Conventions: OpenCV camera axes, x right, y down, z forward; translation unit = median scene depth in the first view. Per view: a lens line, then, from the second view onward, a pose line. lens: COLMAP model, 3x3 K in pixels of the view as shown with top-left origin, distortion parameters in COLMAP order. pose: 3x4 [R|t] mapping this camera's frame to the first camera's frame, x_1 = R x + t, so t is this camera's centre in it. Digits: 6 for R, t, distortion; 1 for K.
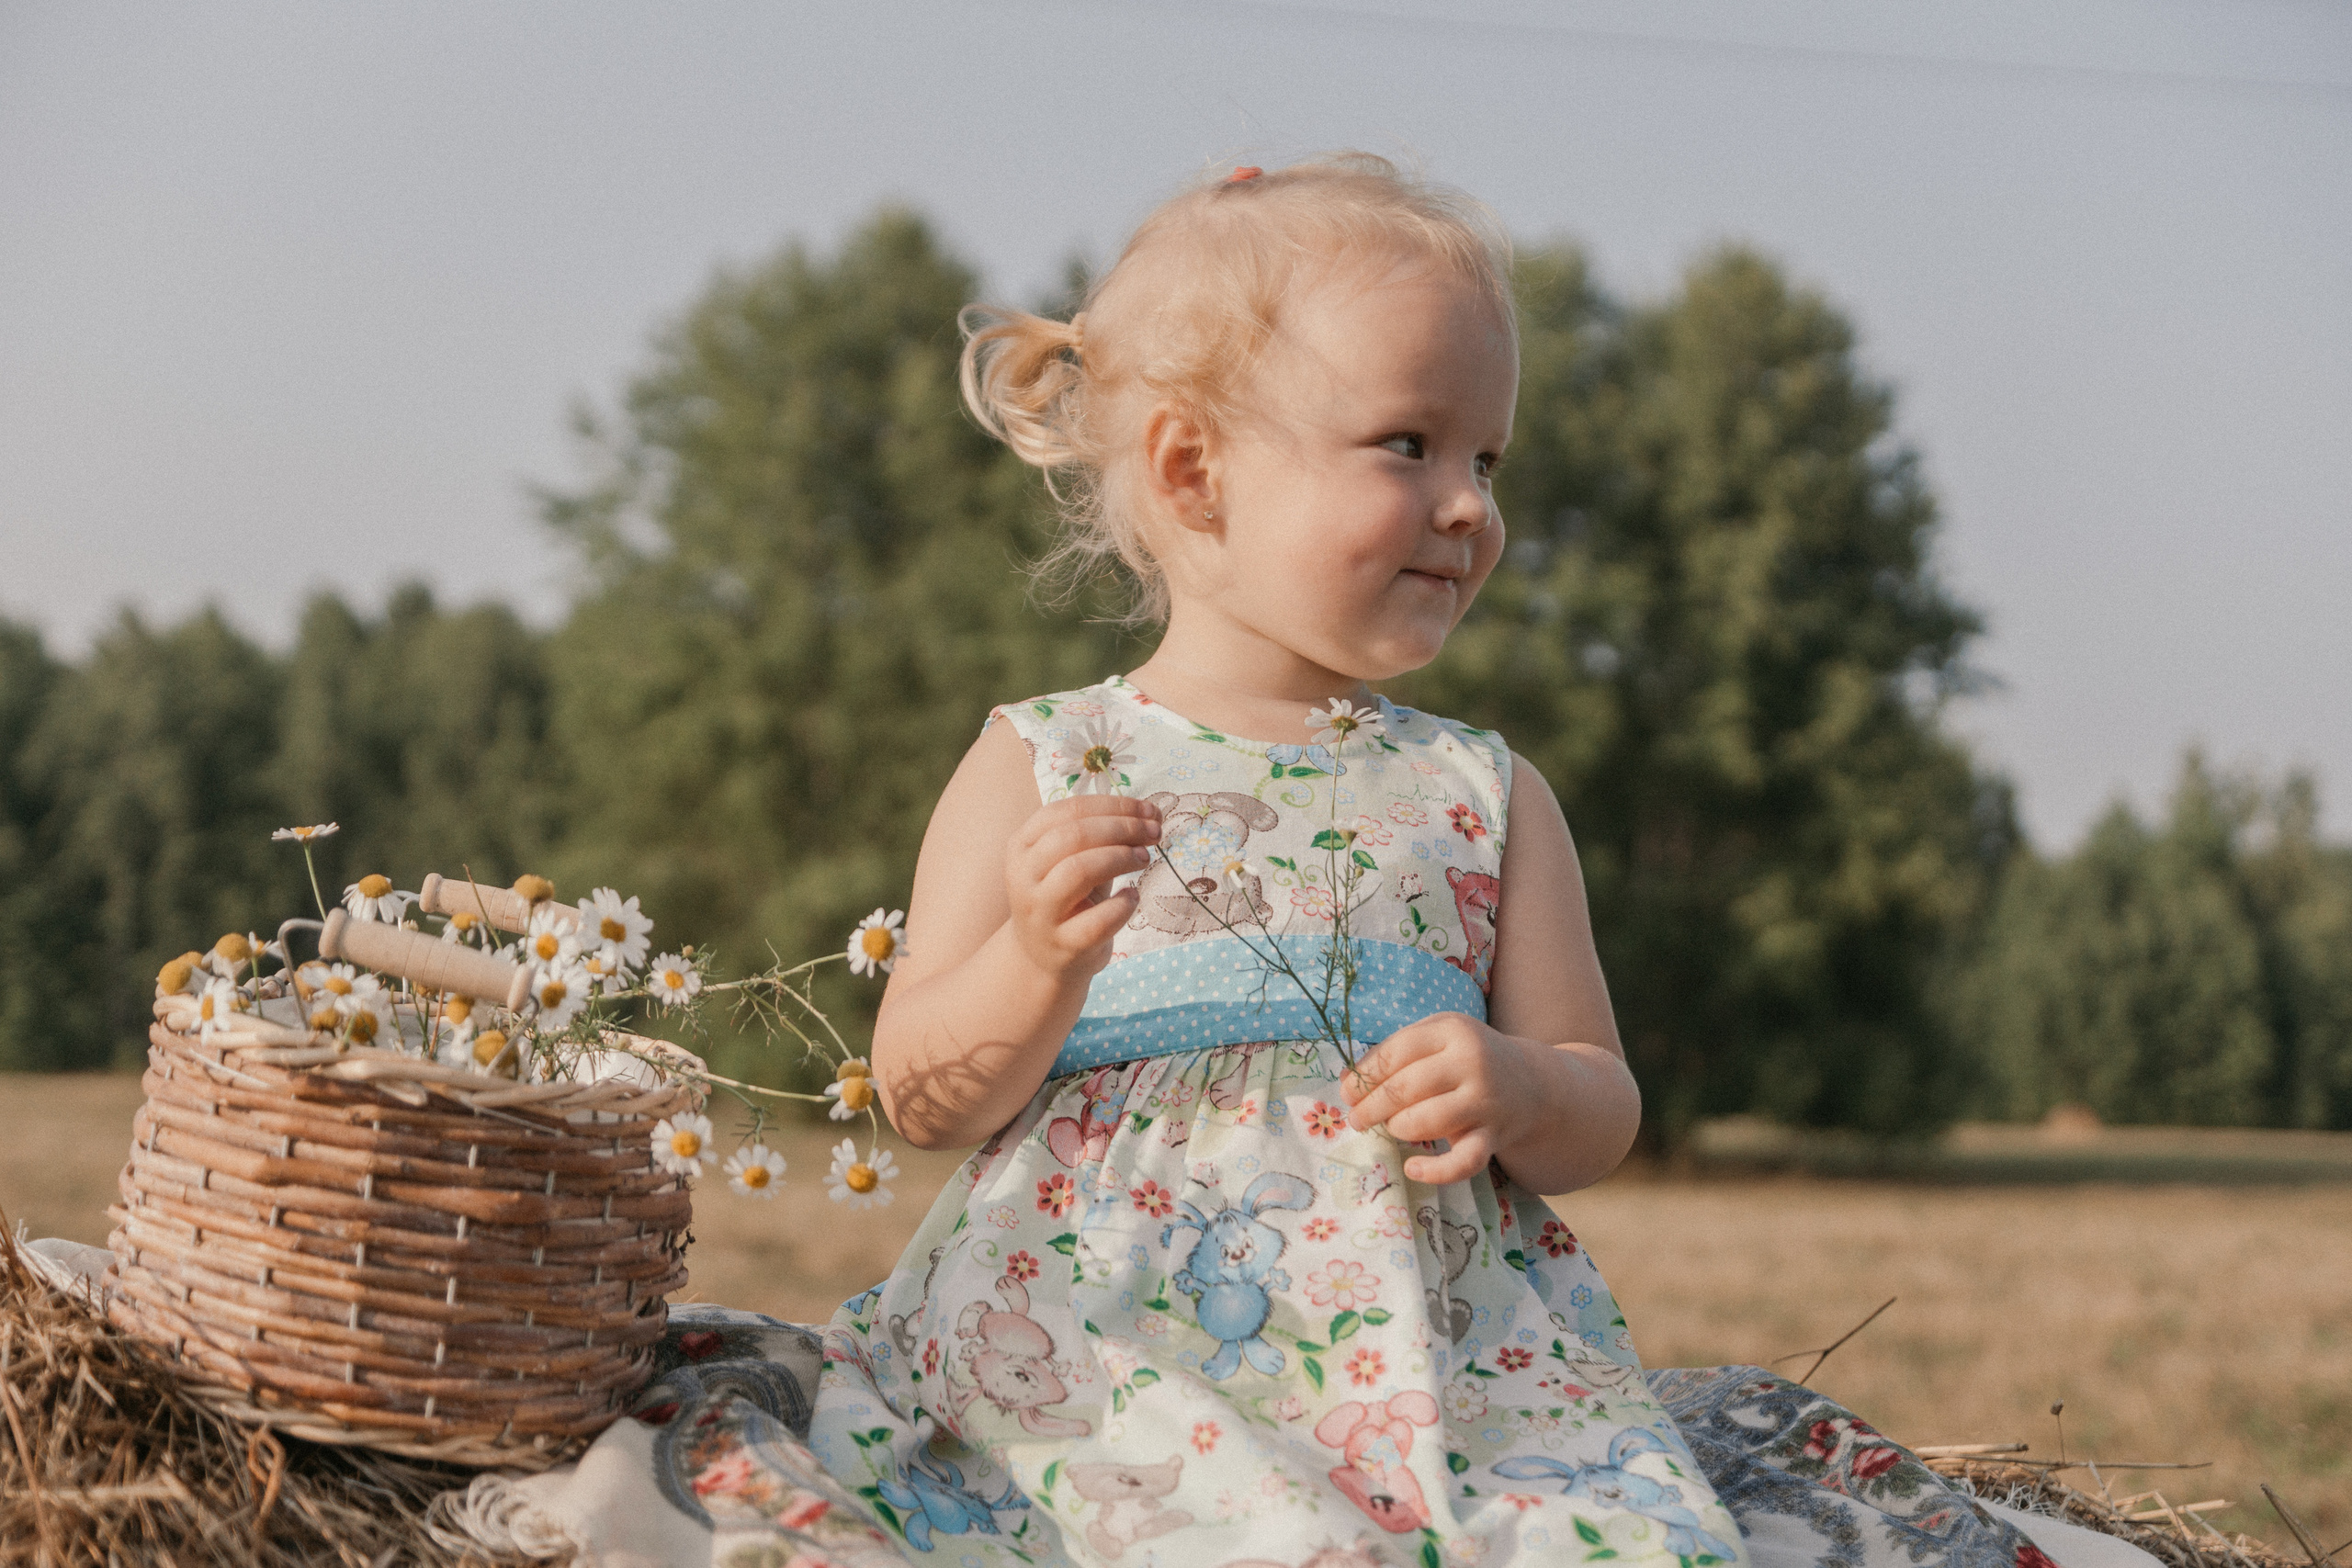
lens RADIAL K [[3607.3, 0, 1179.5], [0, 3607.3, 715.4], [0, 0, 1]] dist [-0.020531, -0.027910]
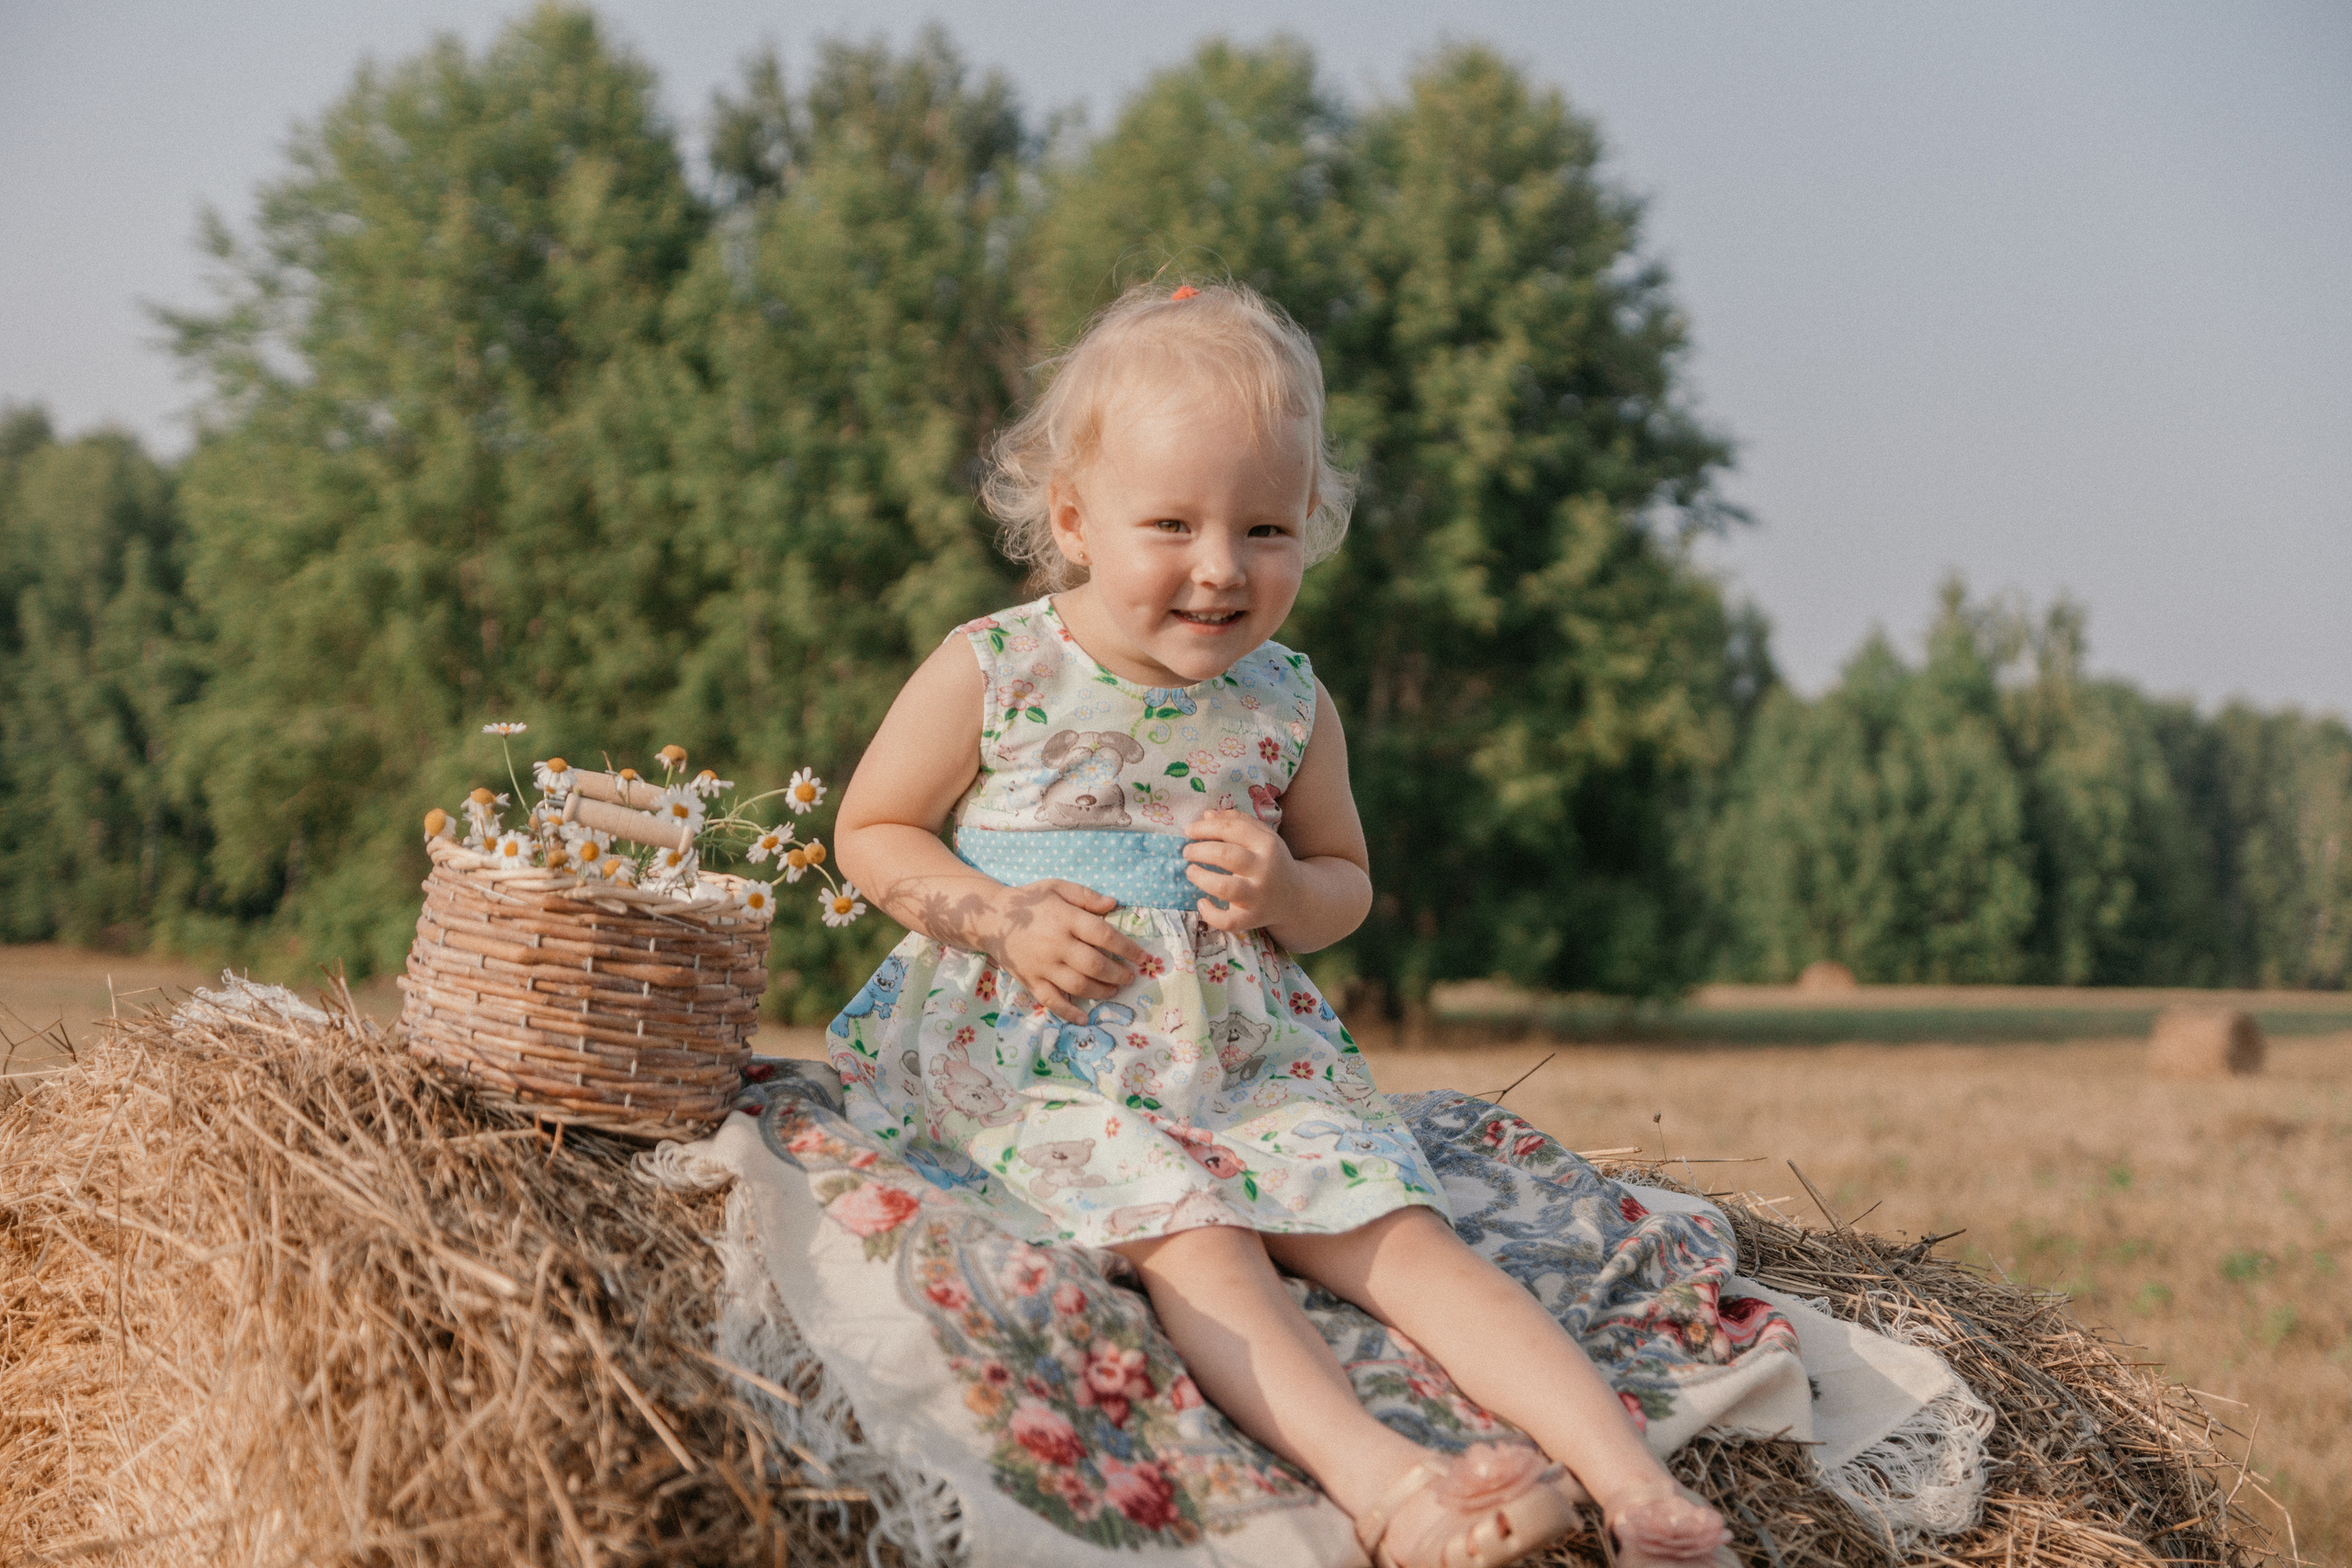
lens RADIAL K [[4057.7, 0, 1176.0], [0, 4057.7, 784.0], [0, 0, 1]] dist [-0.013869, 0.002705]
pose [[0.996844, -0.011910, 0.078491, -0.083947], [0.007225, 0.998190, 0.059709, -0.045049], [-0.079060, -0.058953, 0.995125, -0.657795]]
